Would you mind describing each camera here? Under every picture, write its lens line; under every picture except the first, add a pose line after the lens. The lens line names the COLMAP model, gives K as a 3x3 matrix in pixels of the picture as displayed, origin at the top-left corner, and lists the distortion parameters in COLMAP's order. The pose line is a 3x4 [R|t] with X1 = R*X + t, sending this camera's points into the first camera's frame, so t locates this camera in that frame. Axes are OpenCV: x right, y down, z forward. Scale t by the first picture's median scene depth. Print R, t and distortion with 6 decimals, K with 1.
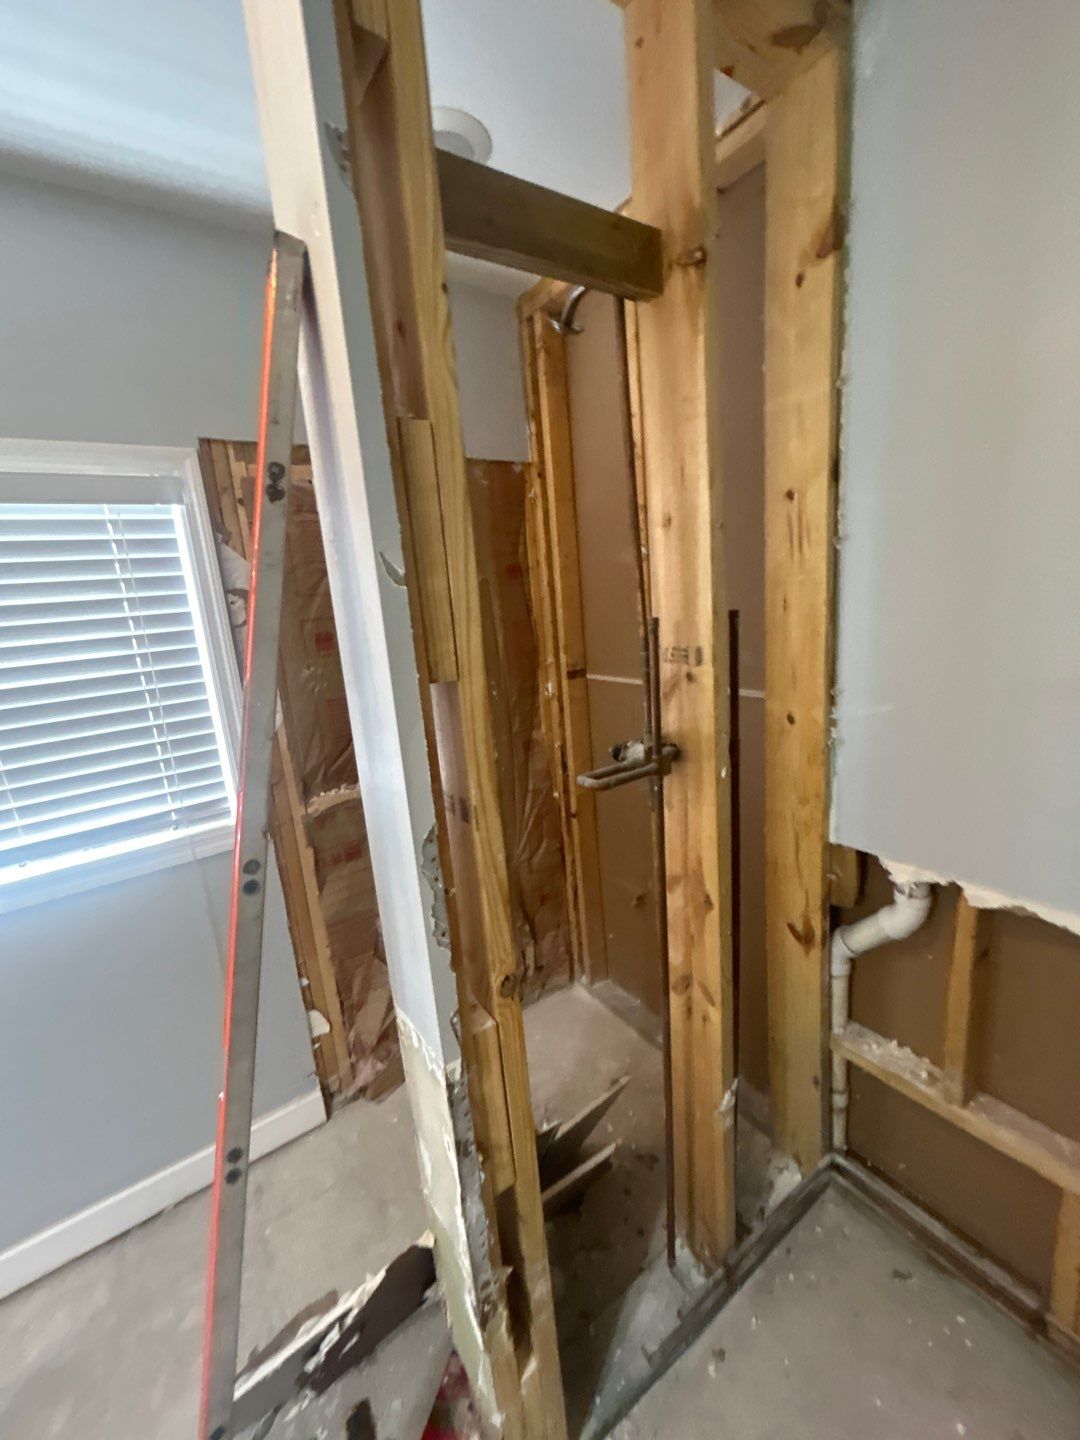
lens RADIAL K [[574.0, 0, 541.3], [0, 574.0, 717.8], [0, 0, 1]] dist [-0.001472, -0.000301]
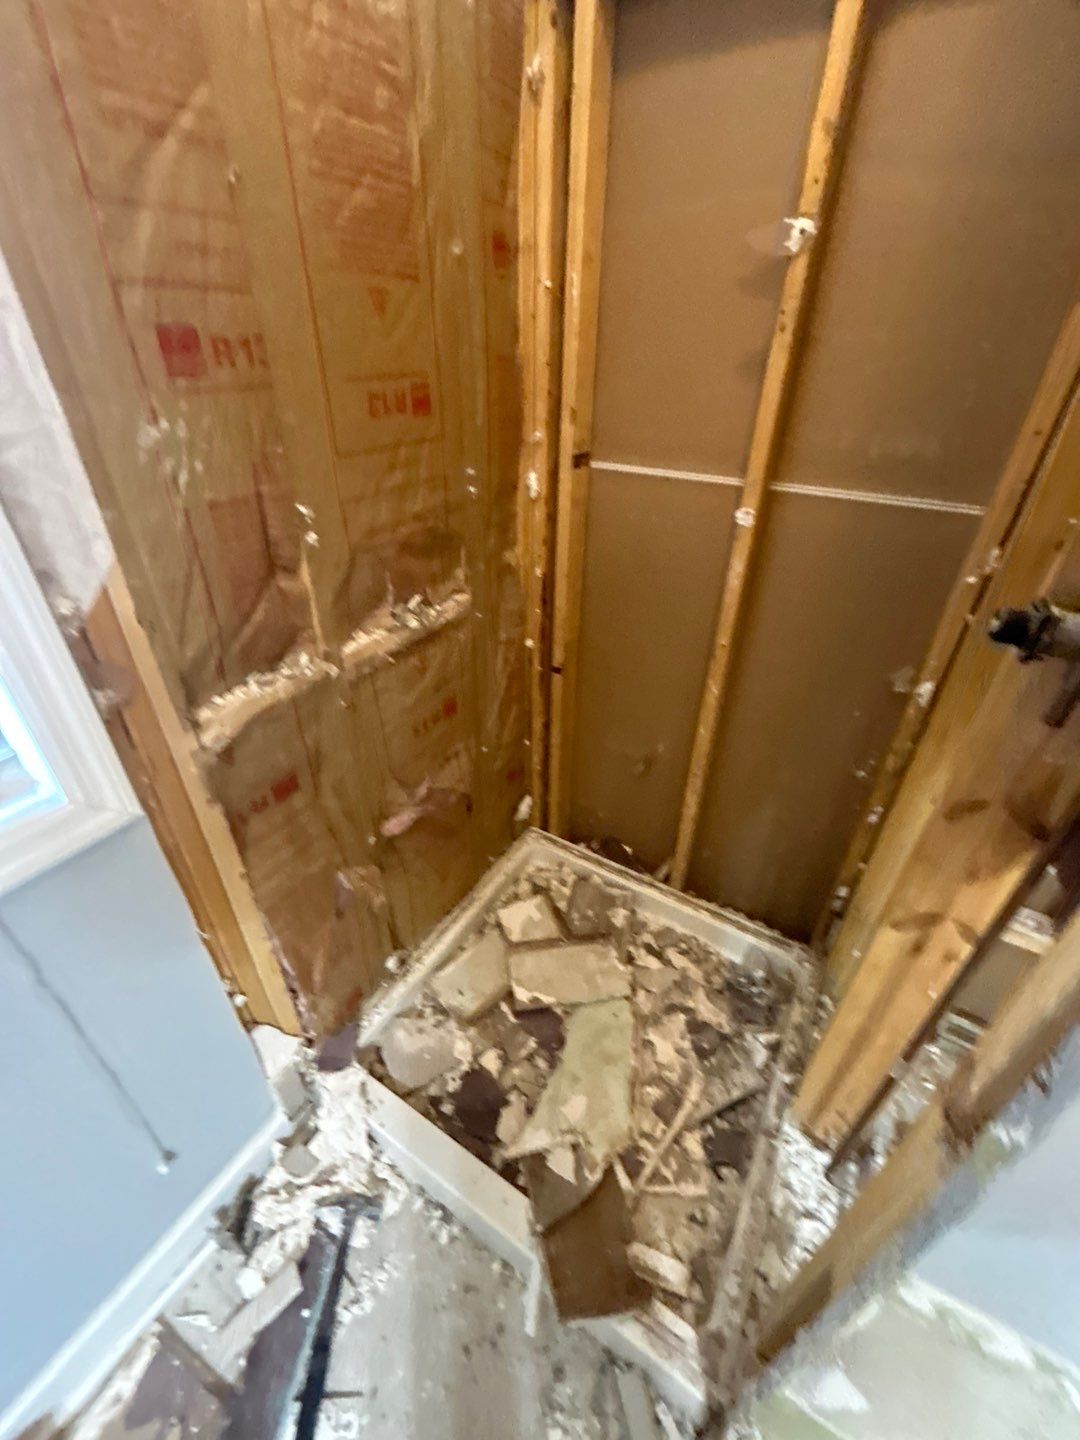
lens RADIAL K [[579.1, 0, 539.6], [0, 579.1, 716.7], [0, 0, 1]] dist [-0.000820, 0.000065]
pose [[0.912564, -0.130325, 0.387612, -0.305936], [-0.008011, 0.941978, 0.335579, -0.025921], [-0.408856, -0.309342, 0.858571, 0.419739]]
